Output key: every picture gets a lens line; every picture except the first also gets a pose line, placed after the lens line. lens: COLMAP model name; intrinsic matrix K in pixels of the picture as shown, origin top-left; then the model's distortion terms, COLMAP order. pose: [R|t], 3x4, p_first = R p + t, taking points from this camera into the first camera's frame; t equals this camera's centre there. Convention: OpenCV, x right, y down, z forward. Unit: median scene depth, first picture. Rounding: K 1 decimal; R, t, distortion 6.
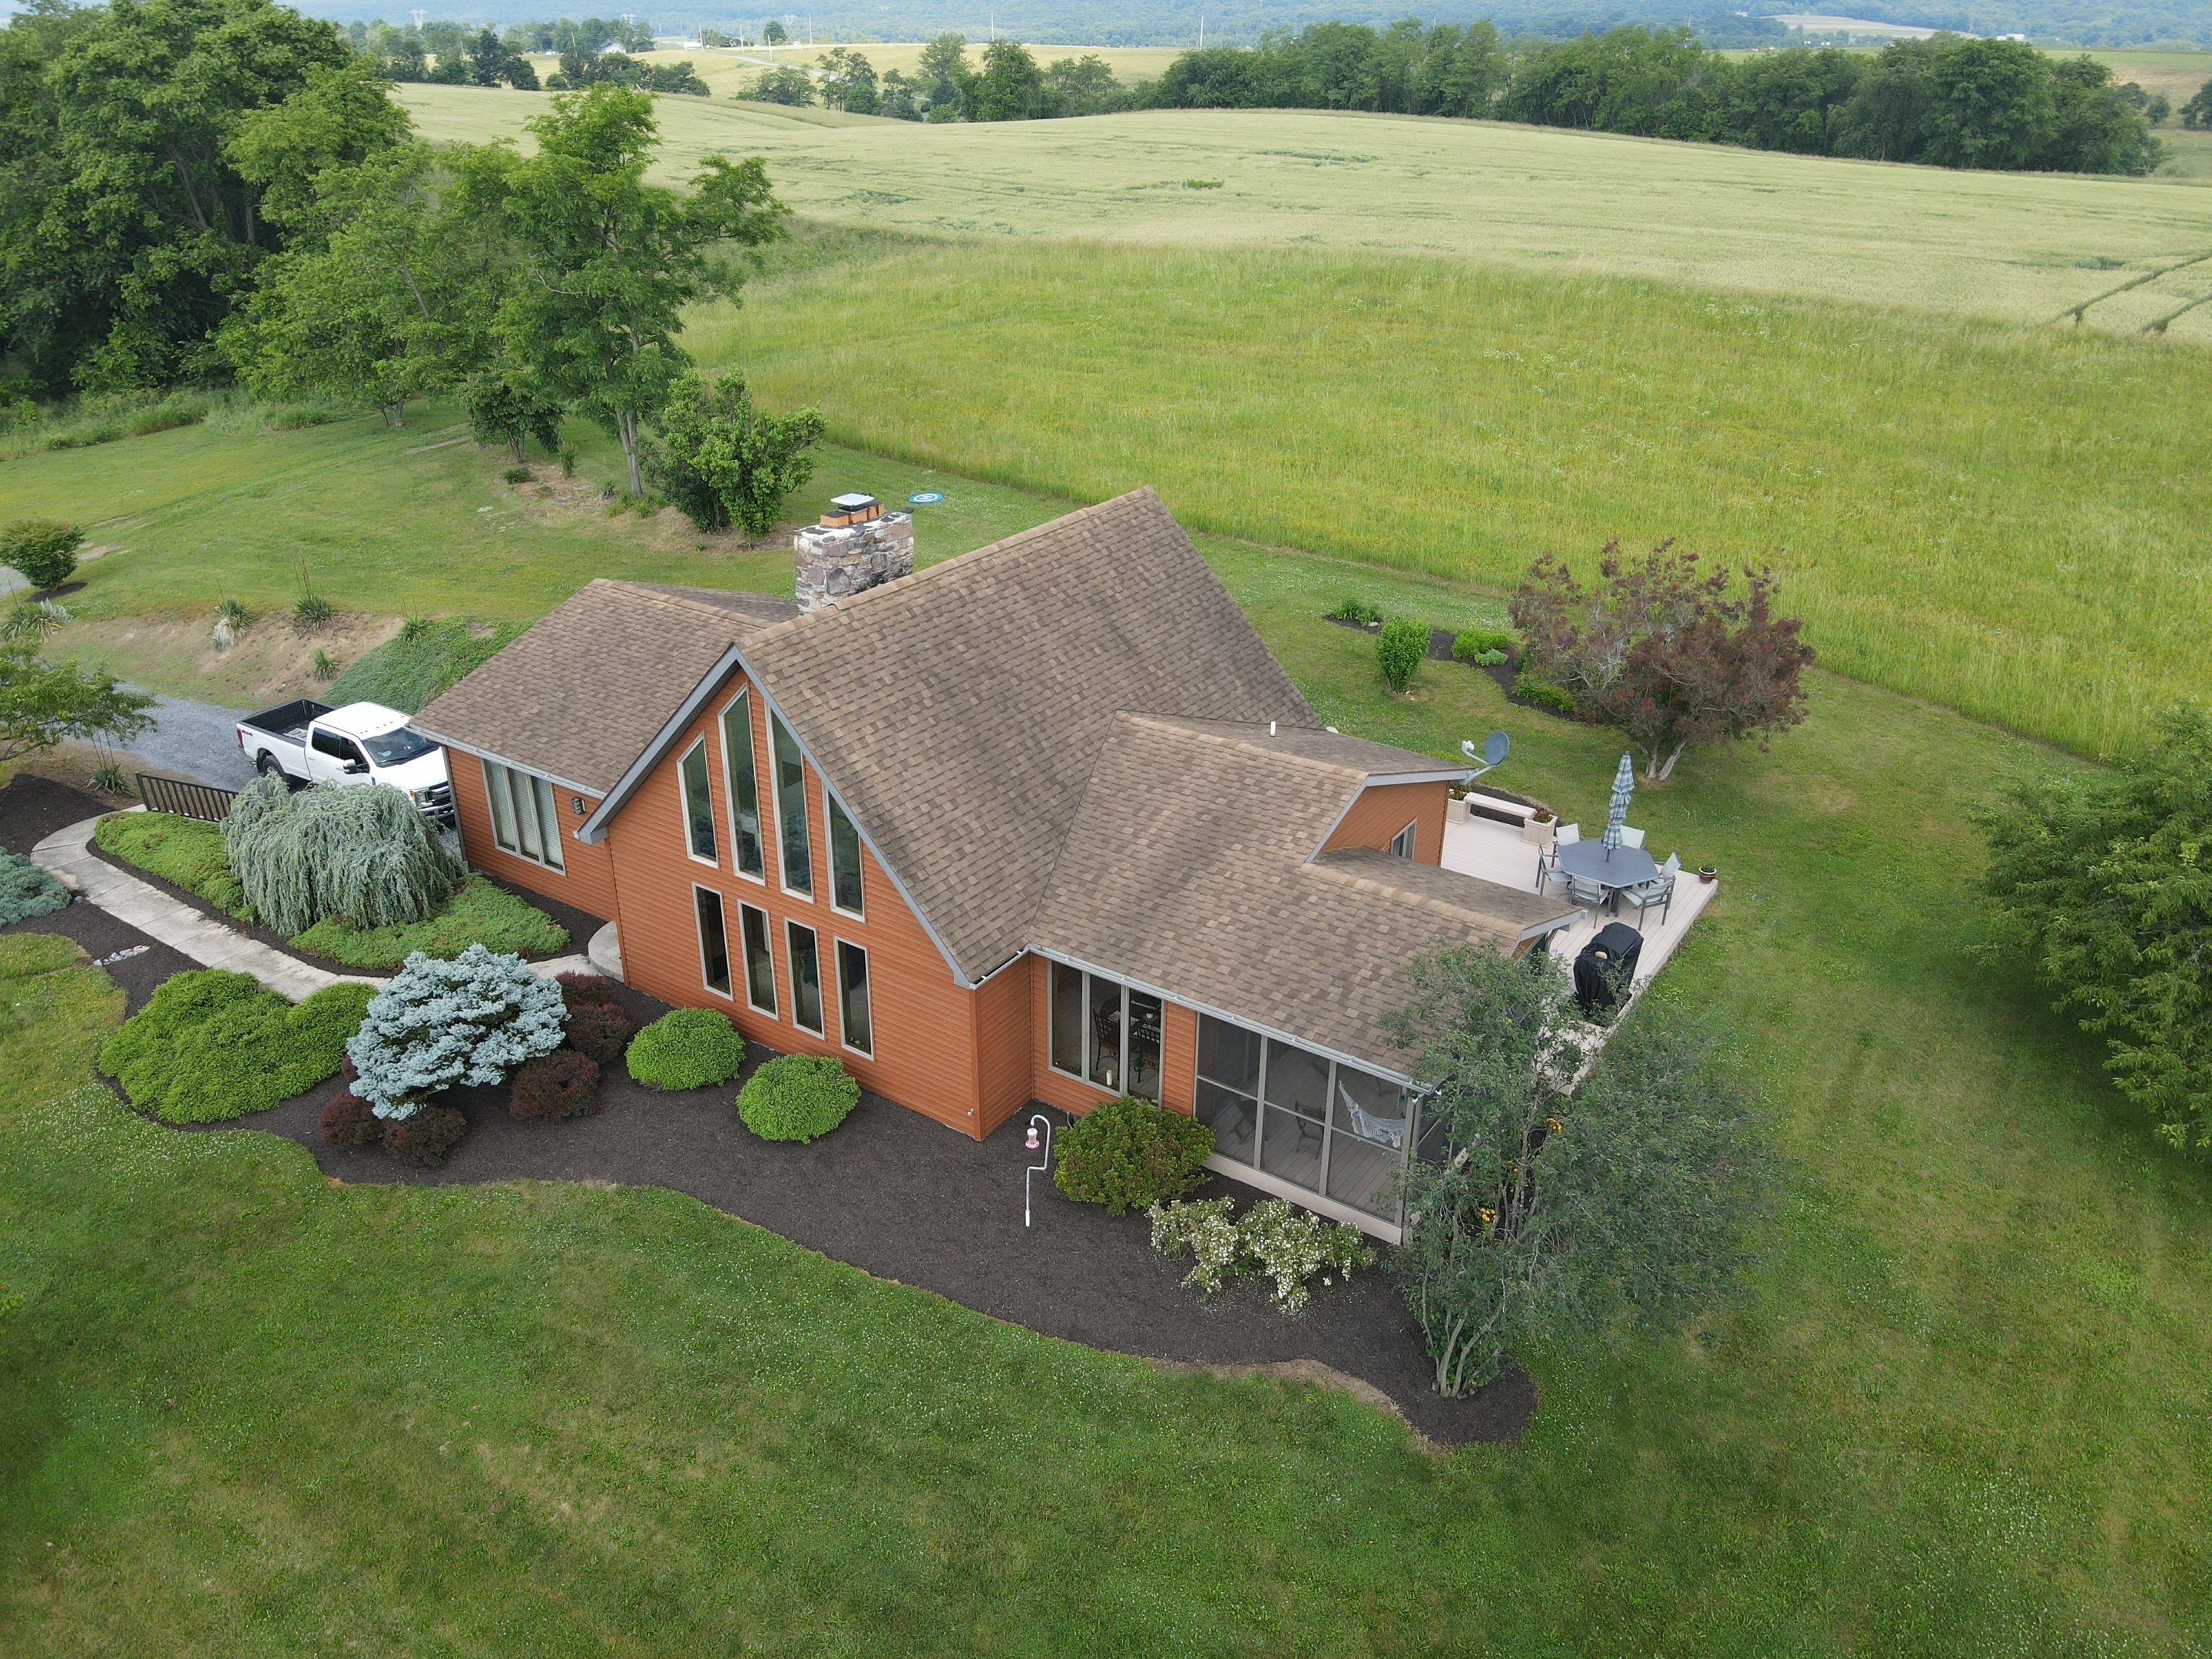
lens RADIAL K [[1621.1, 0, 1094.7], [0, 1621.1, 823.5], [0, 0, 1]] dist [0.015626, 0.002230]
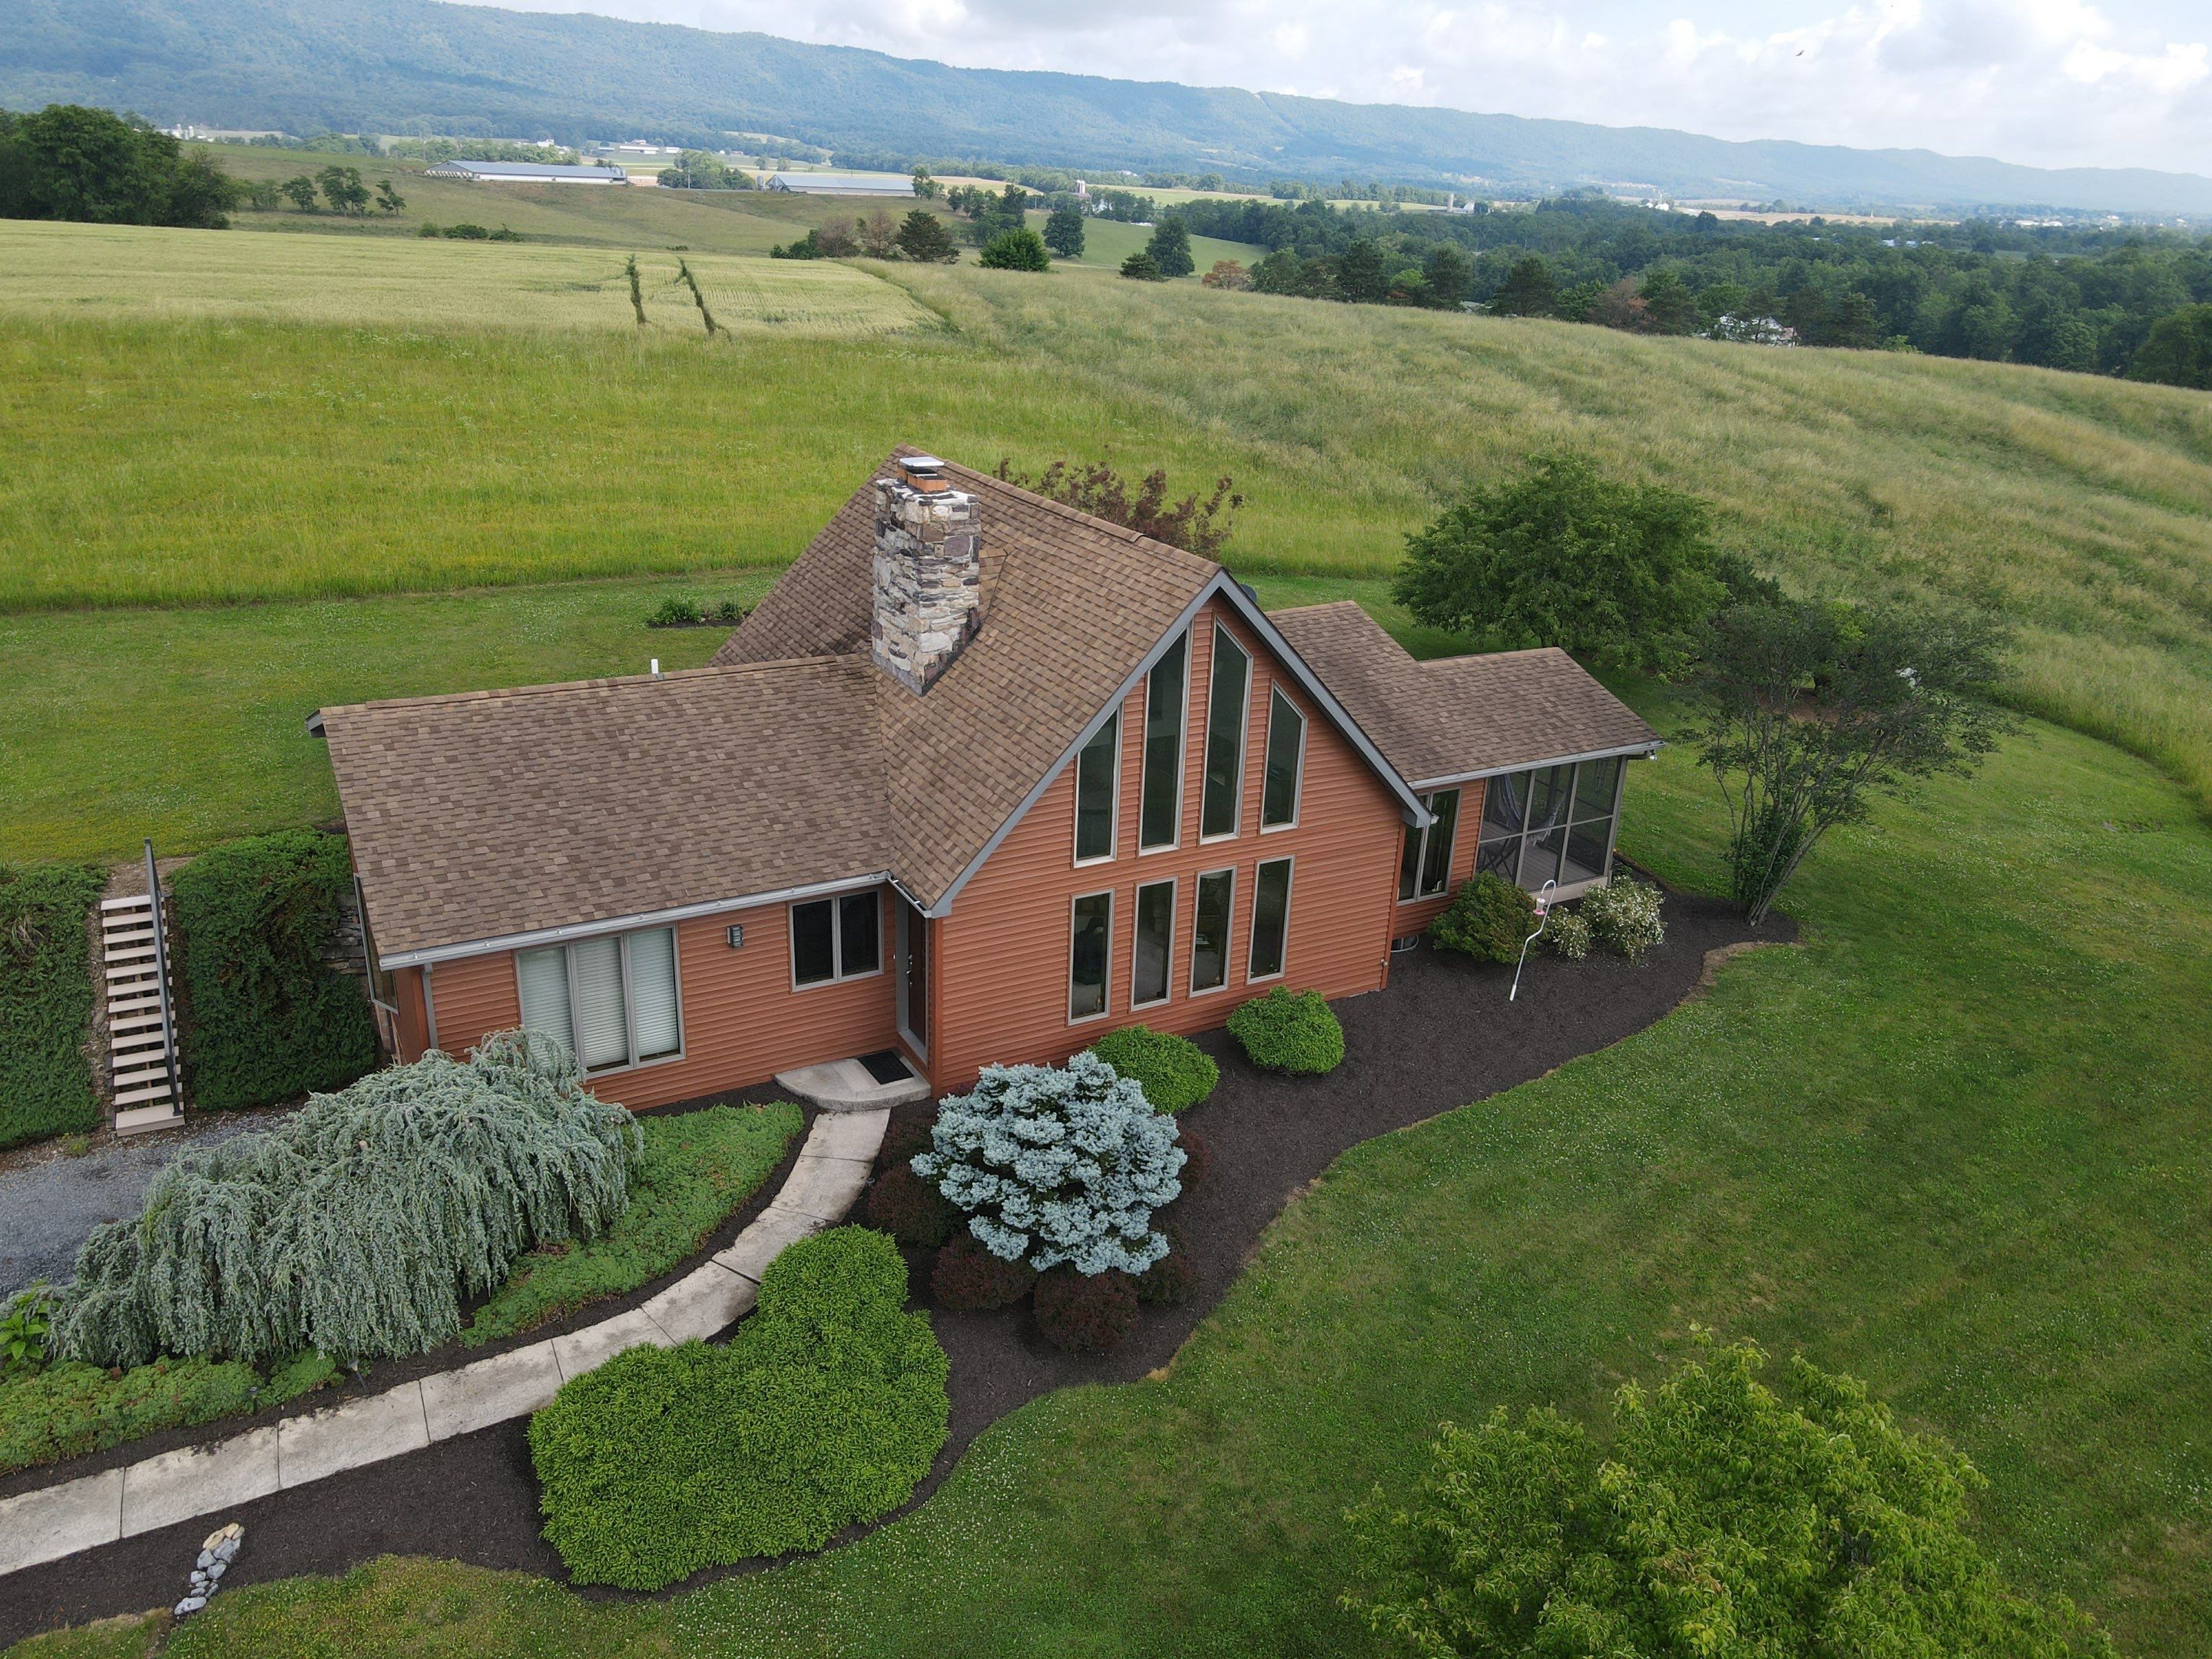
lens RADIAL K [[1621.1, 0, 1093.9], [0, 1621.1, 840.1], [0, 0, 1]] dist [0.015626, 0.002230]
pose [[0.454099, -0.324017, 0.829944, -0.579158], [0.355153, 0.920147, 0.164912, -0.079216], [-0.817105, 0.219871, 0.532913, 0.324335]]
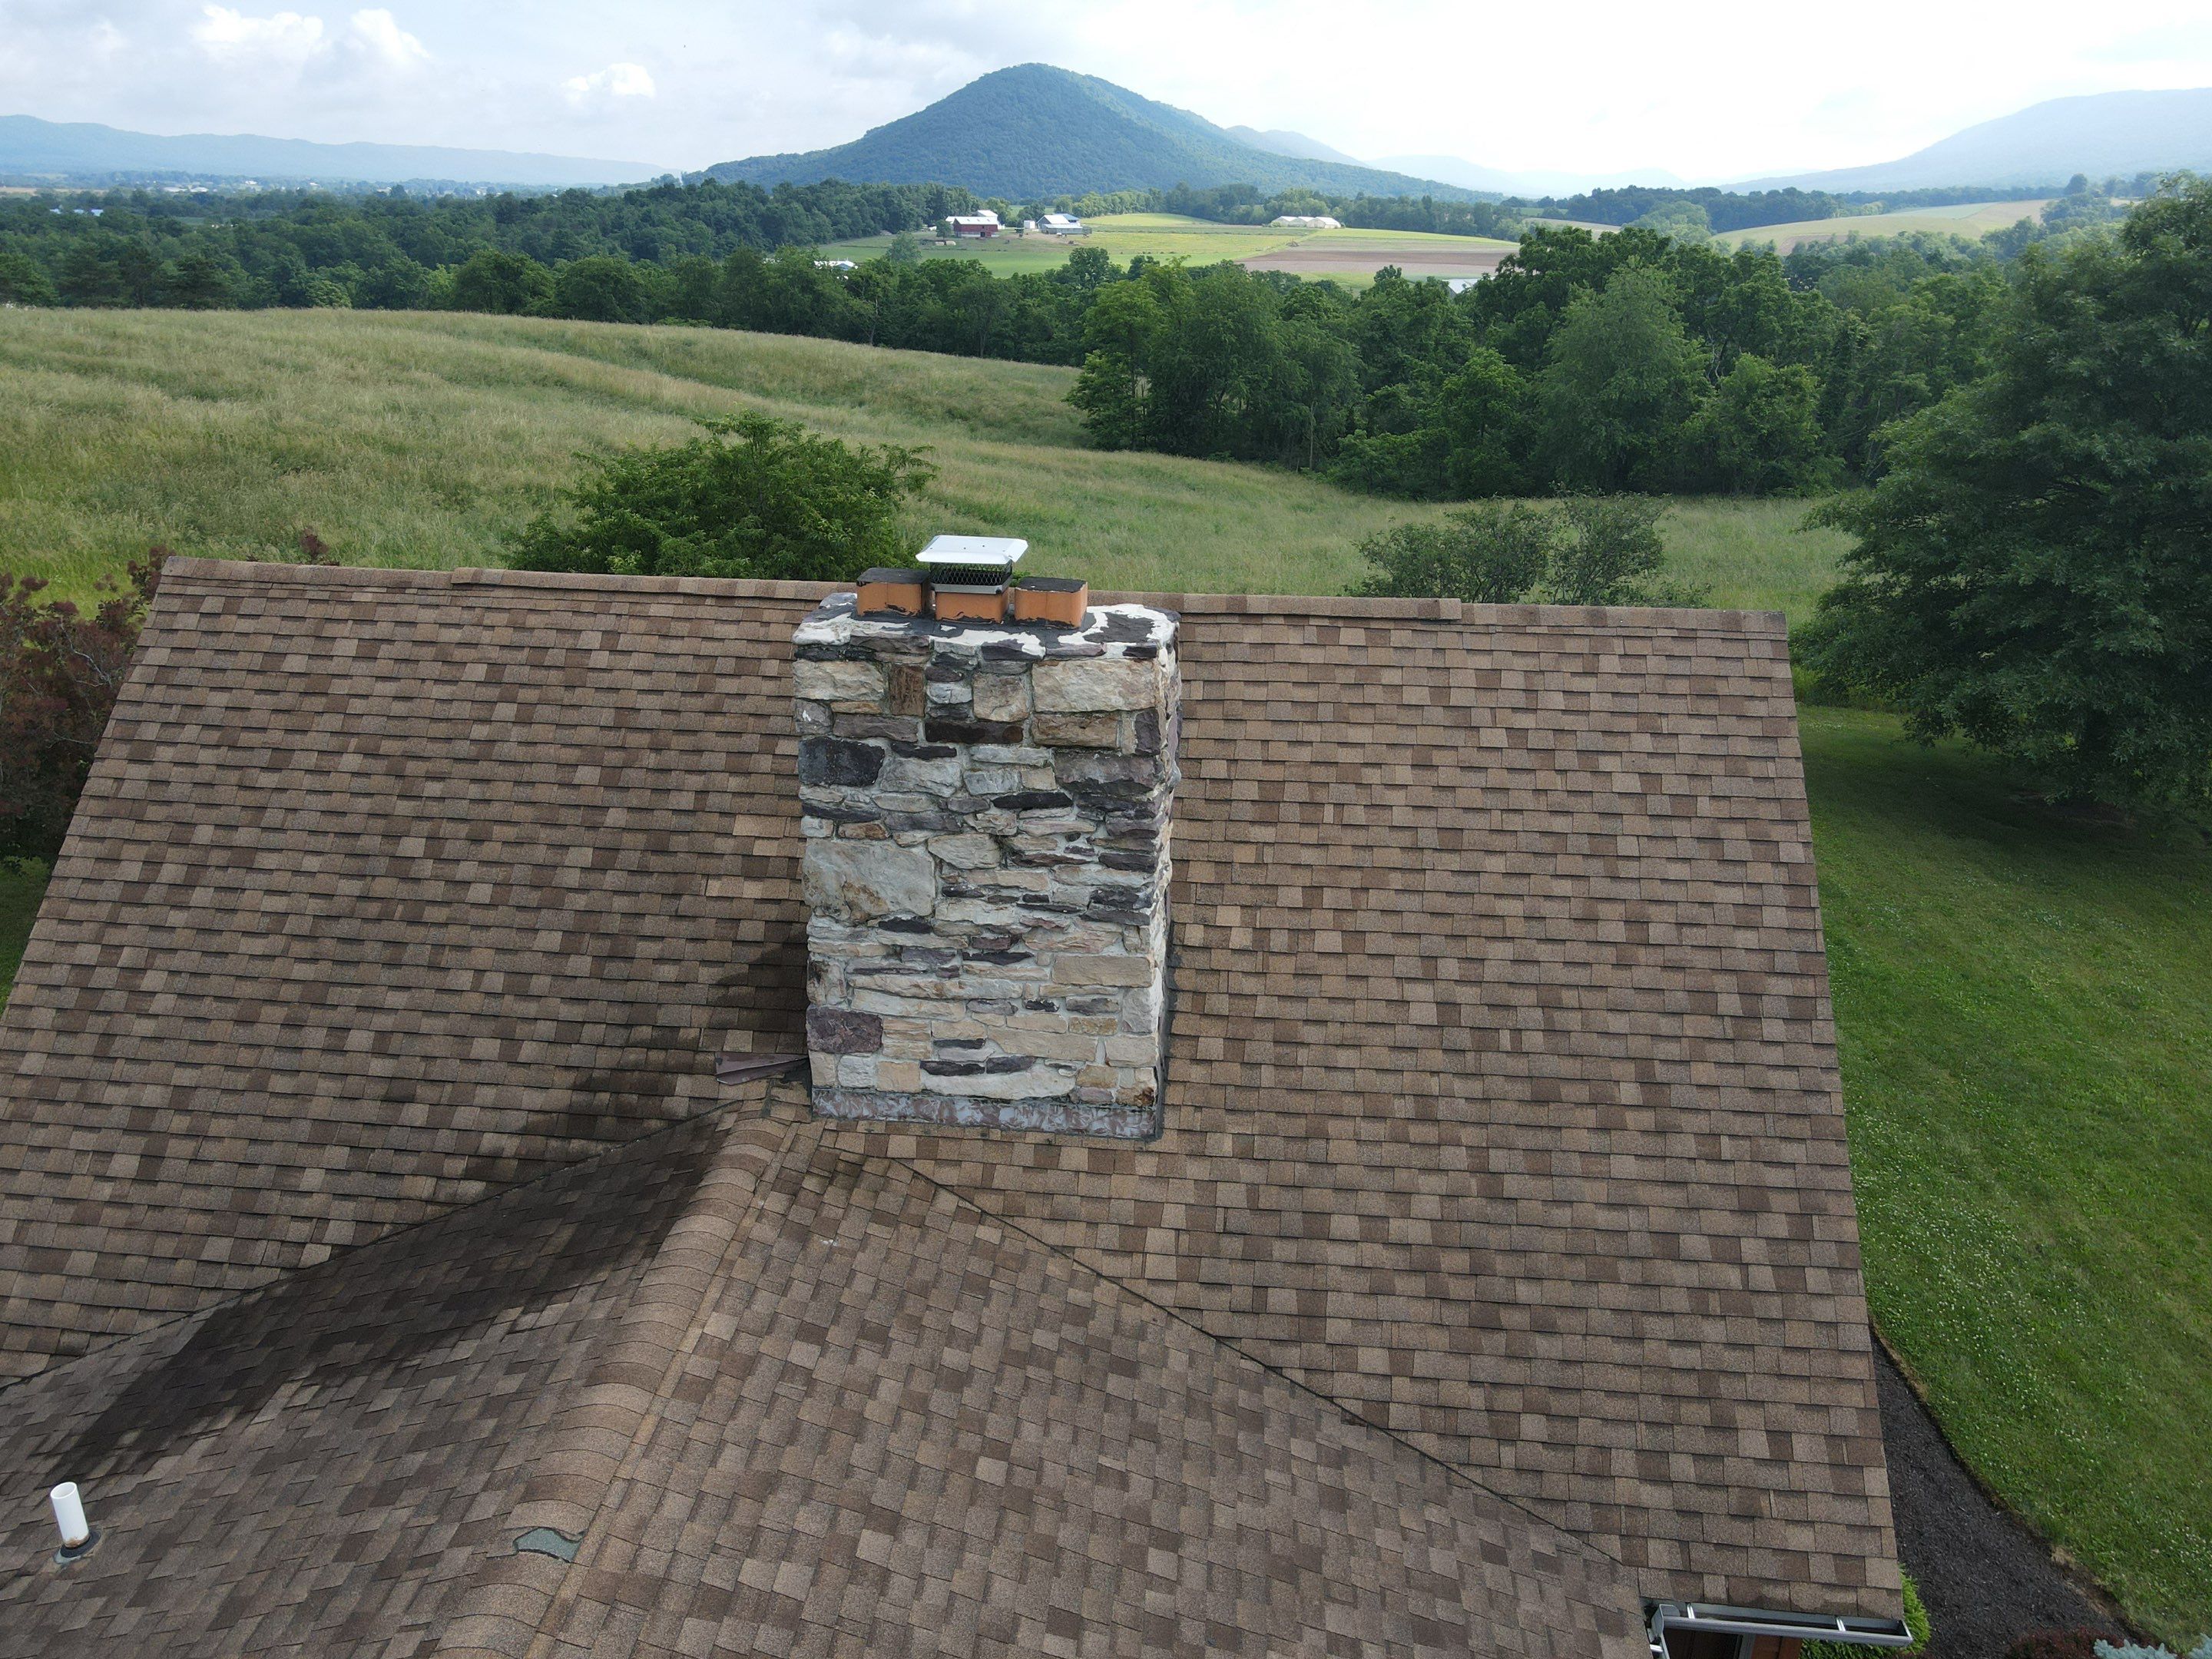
lens RADIAL K [[1621.1, 0, 1099.1], [0, 1621.1, 829.0], [0, 0, 1]] dist [0.015626, 0.002230]
pose [[-0.489590, -0.325816, 0.808793, -0.279767], [0.364644, 0.766056, 0.529332, -0.203266], [-0.792046, 0.554077, -0.256247, 0.702994]]
